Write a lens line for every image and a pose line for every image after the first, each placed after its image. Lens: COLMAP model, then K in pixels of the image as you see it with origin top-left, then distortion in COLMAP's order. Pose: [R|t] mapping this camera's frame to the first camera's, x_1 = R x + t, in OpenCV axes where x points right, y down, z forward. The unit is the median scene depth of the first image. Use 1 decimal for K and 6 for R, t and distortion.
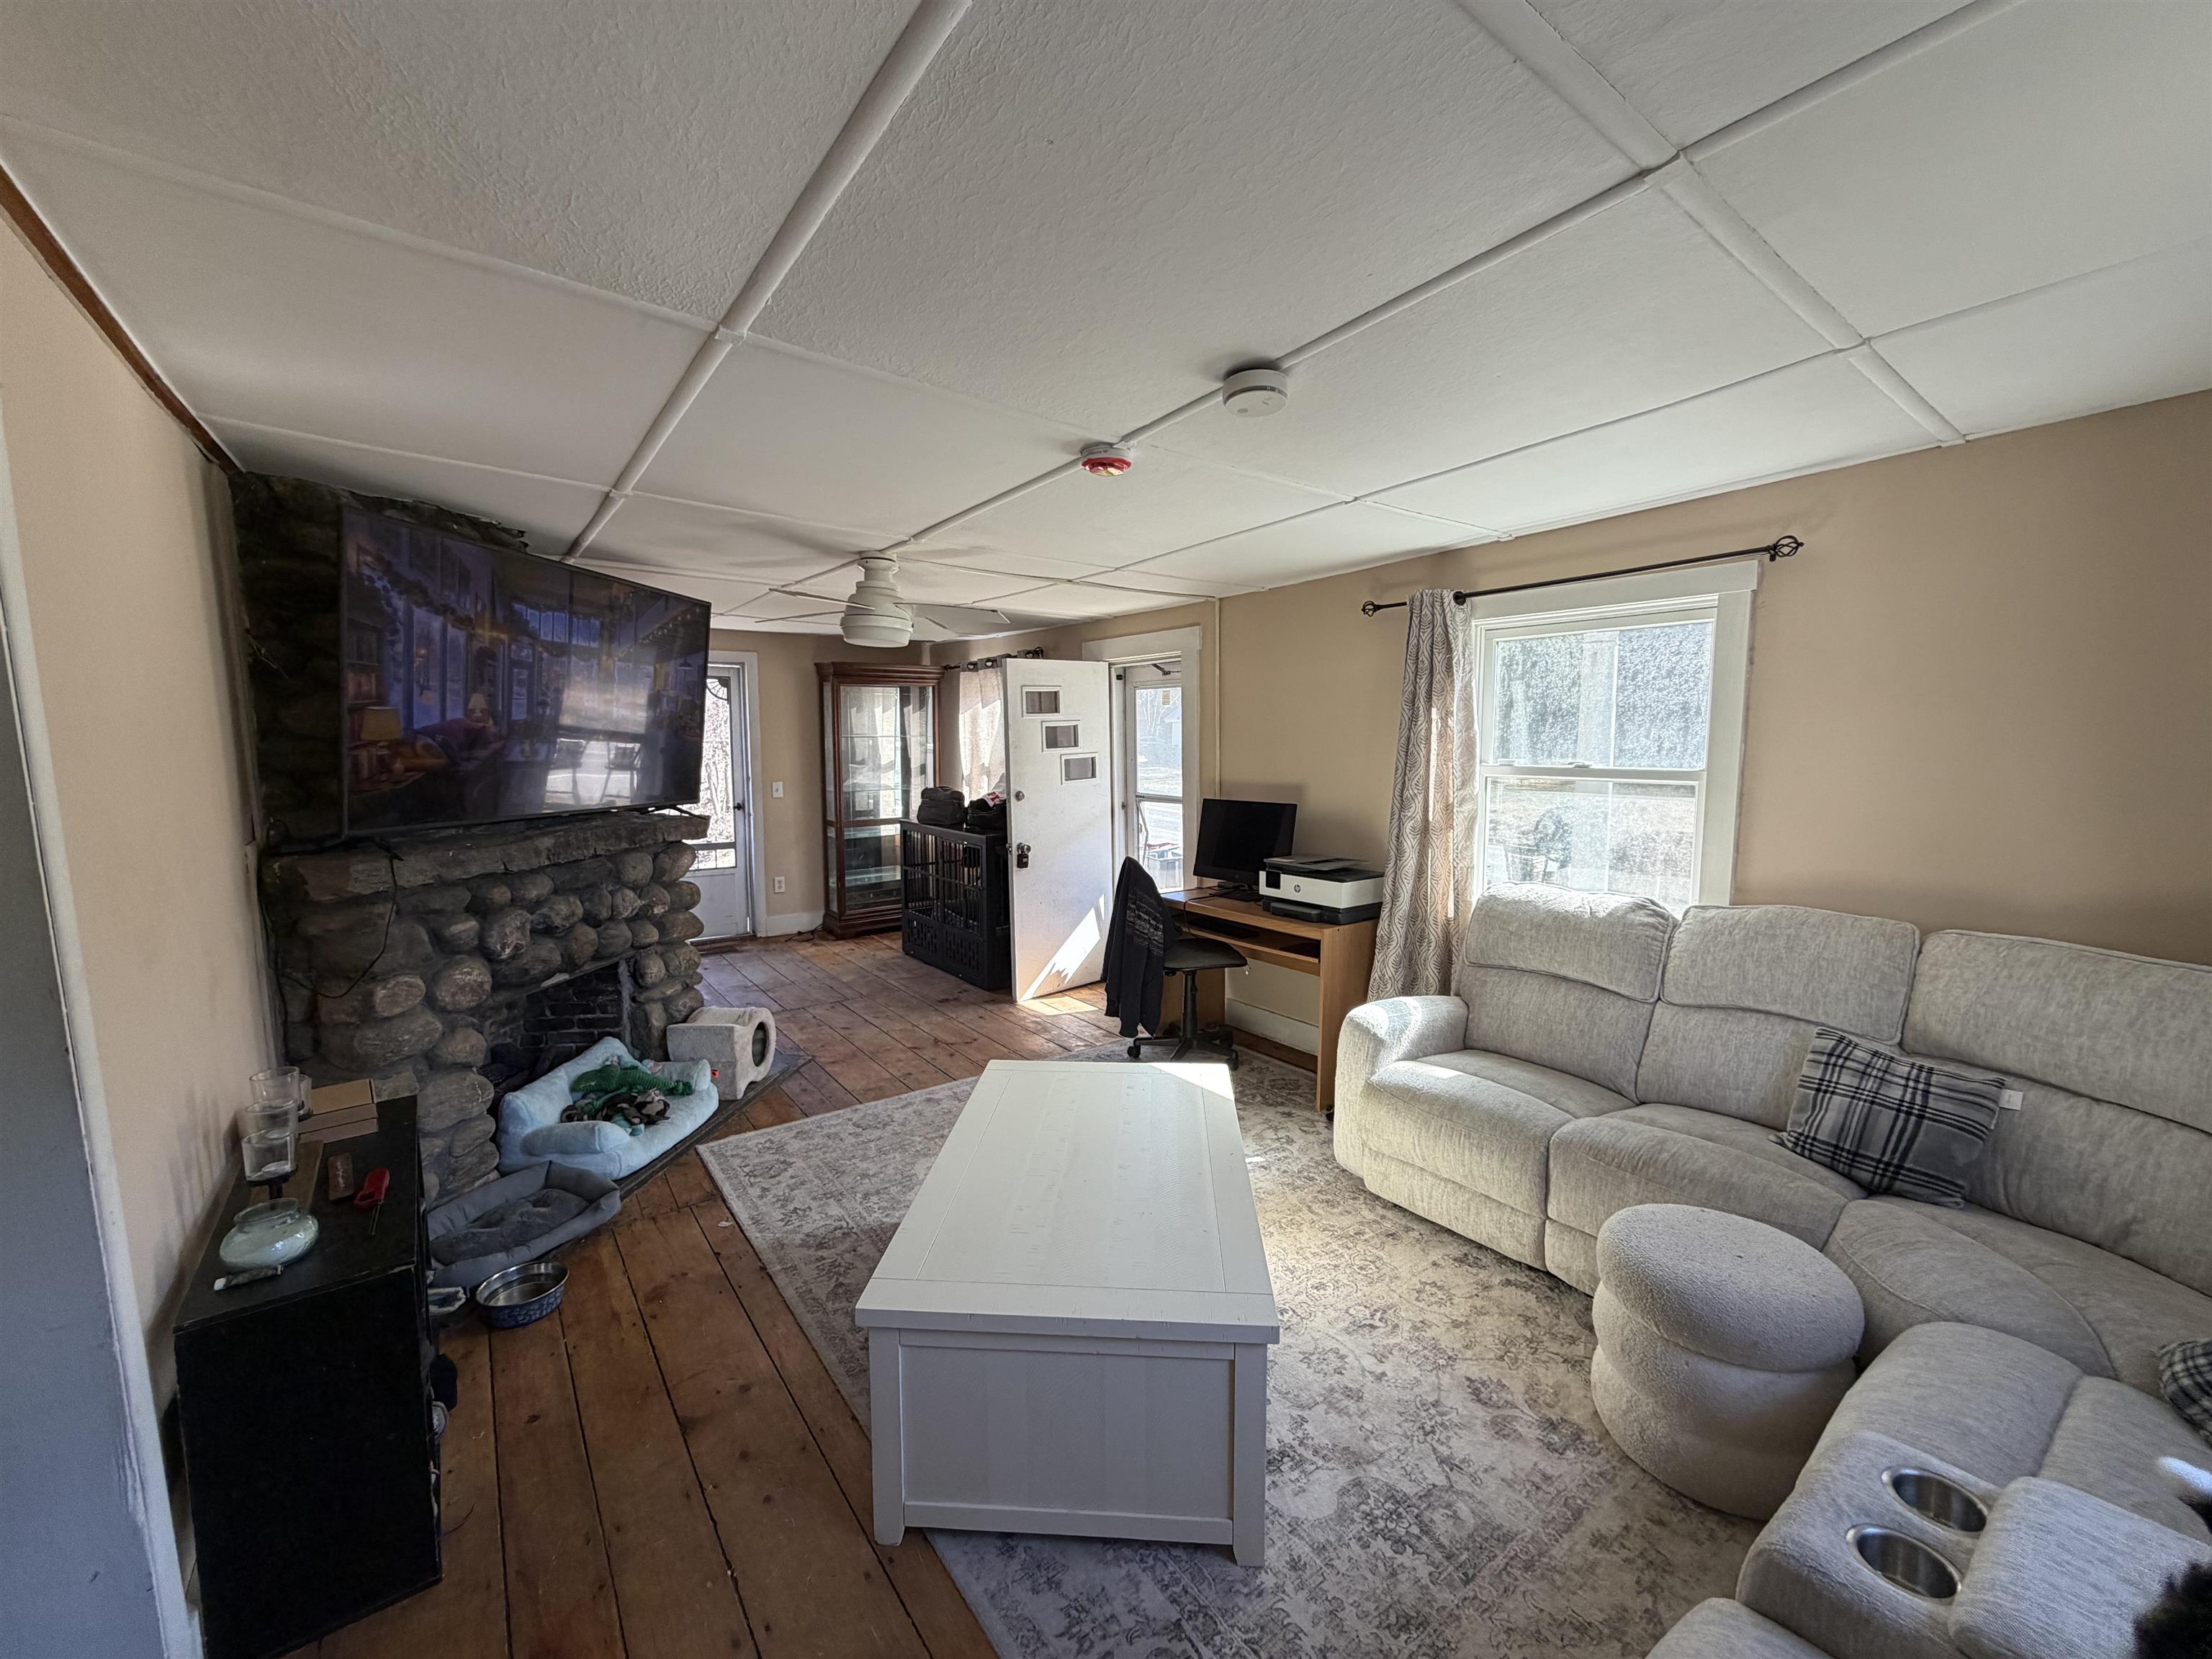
lens RADIAL K [[887.5, 0, 1119.7], [0, 887.5, 836.9], [0, 0, 1]] dist [-0.001917, 0.001326]
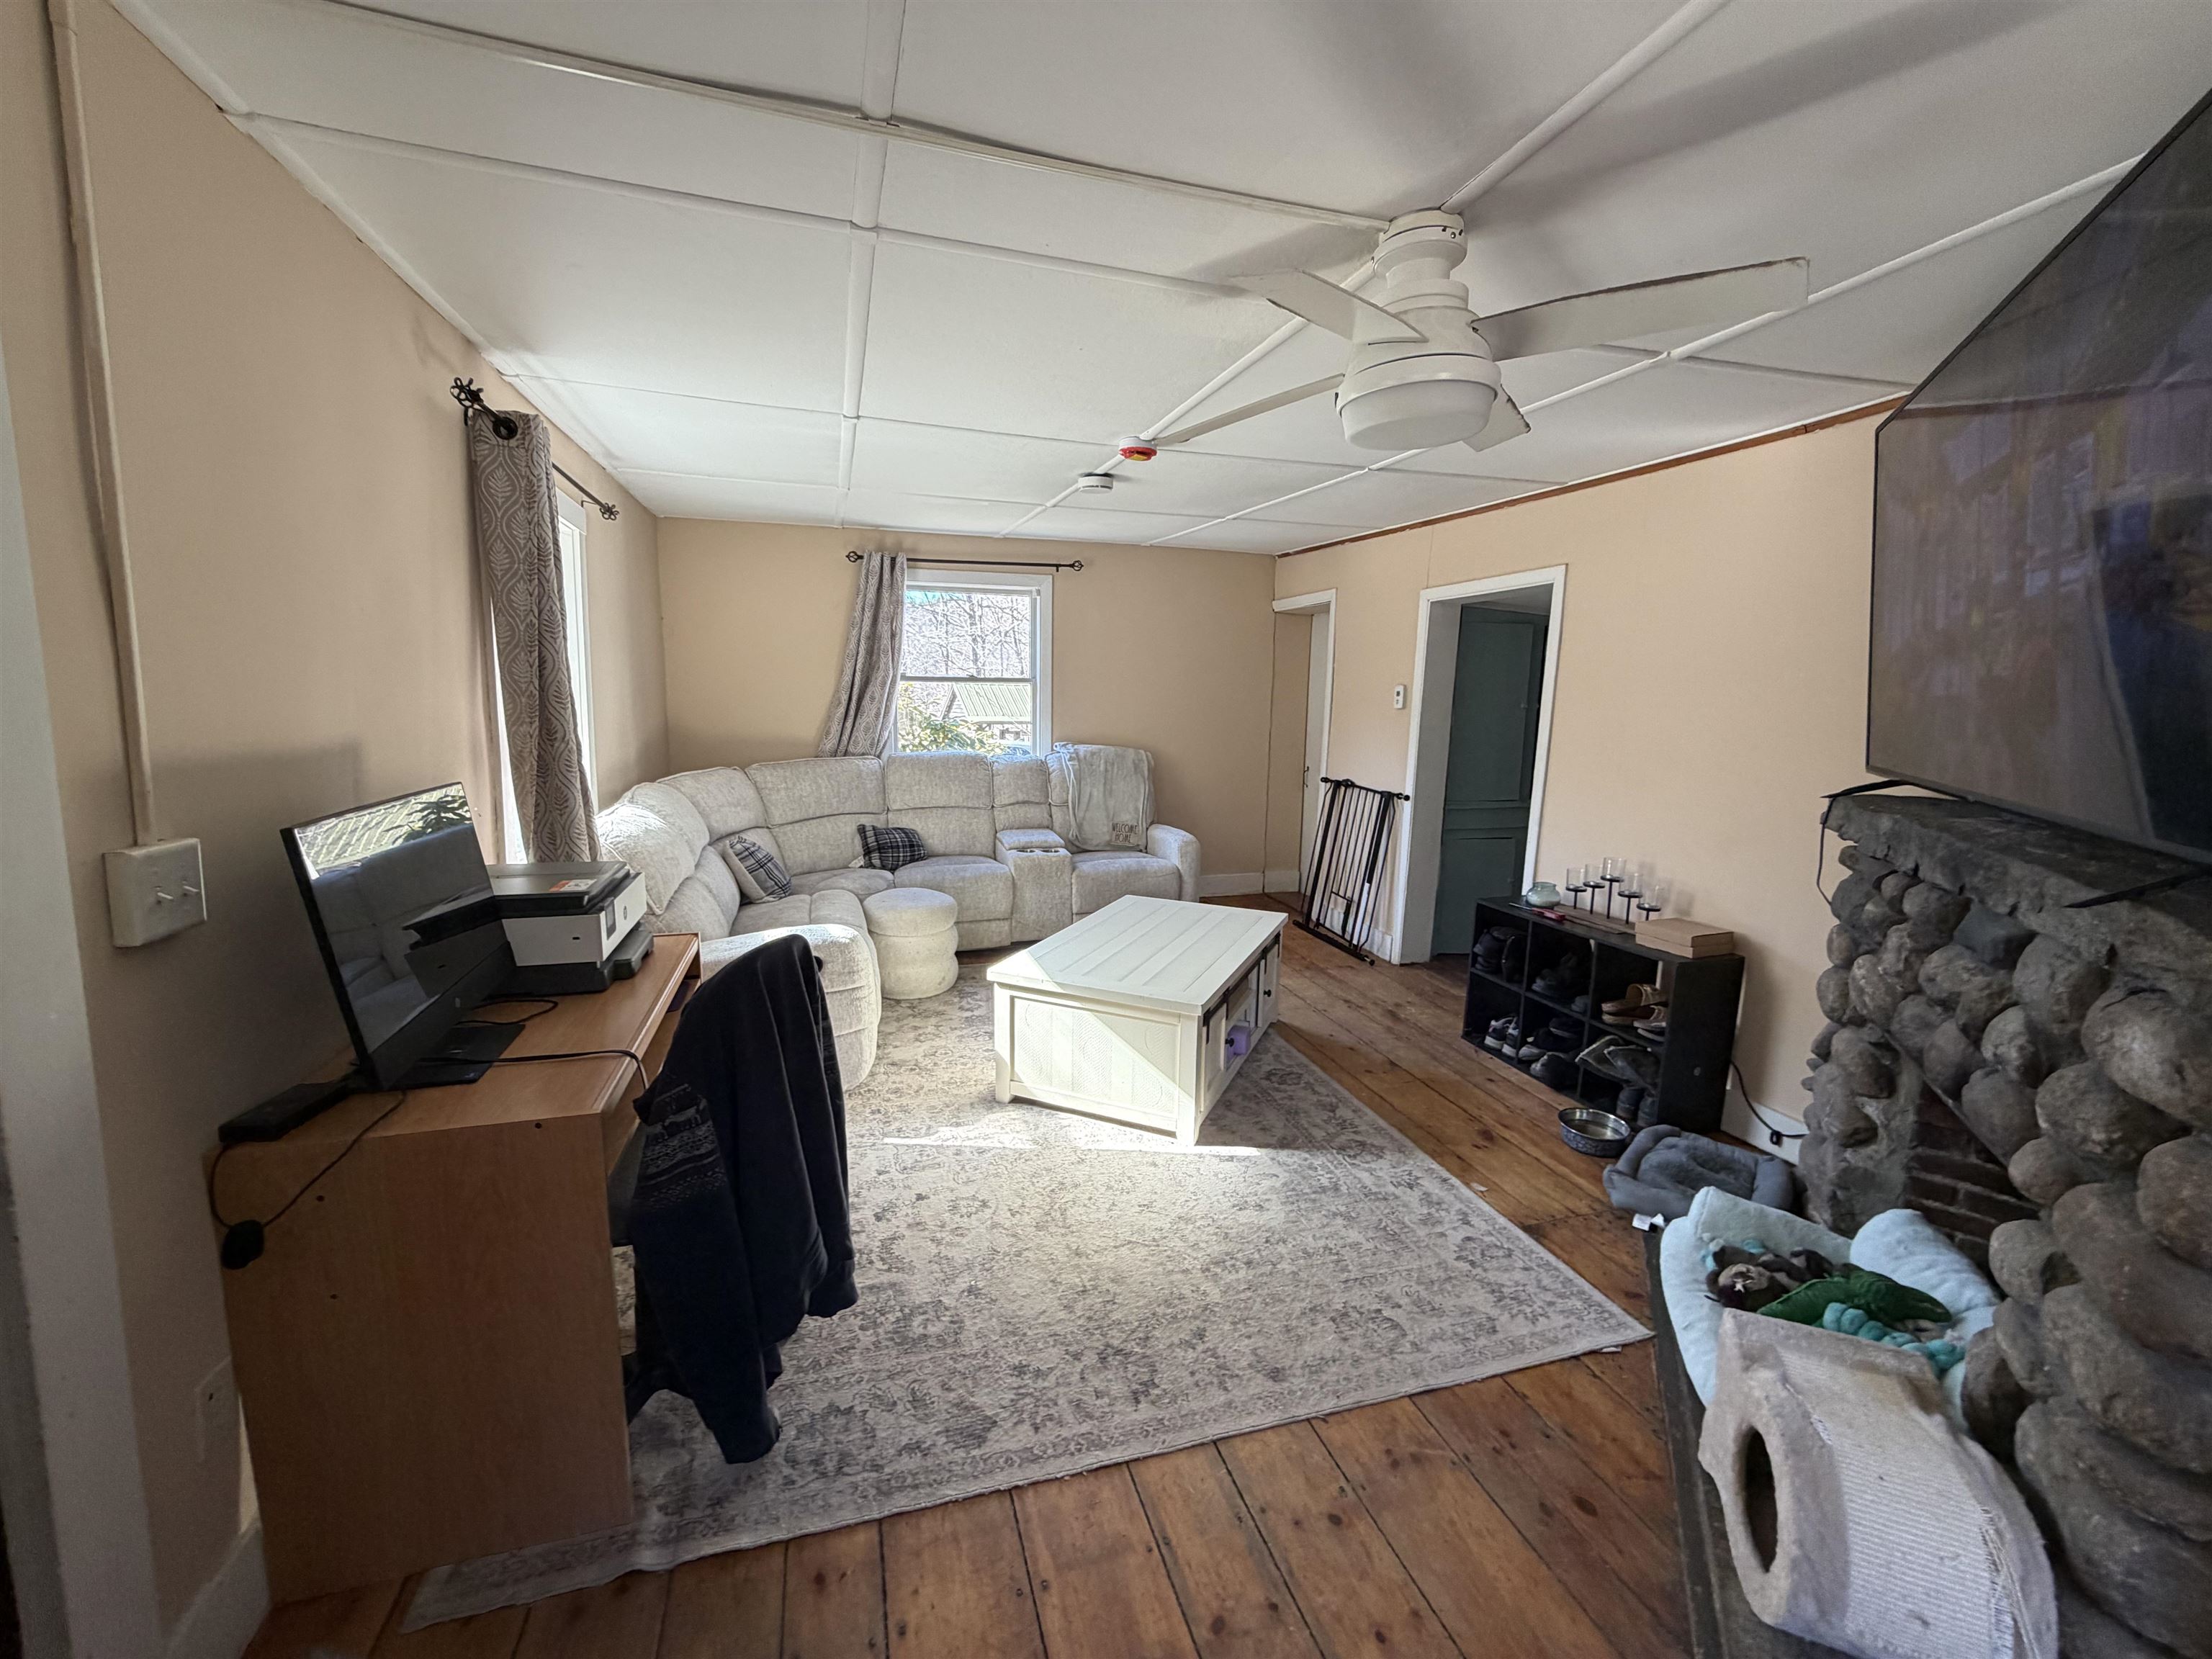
lens RADIAL K [[887.5, 0, 1111.2], [0, 887.5, 823.8], [0, 0, 1]] dist [-0.001917, 0.001326]
pose [[-0.938919, -0.070226, 0.336897, -0.343864], [0.013069, 0.970975, 0.238822, -0.154328], [-0.343890, 0.228638, -0.910749, 1.773542]]
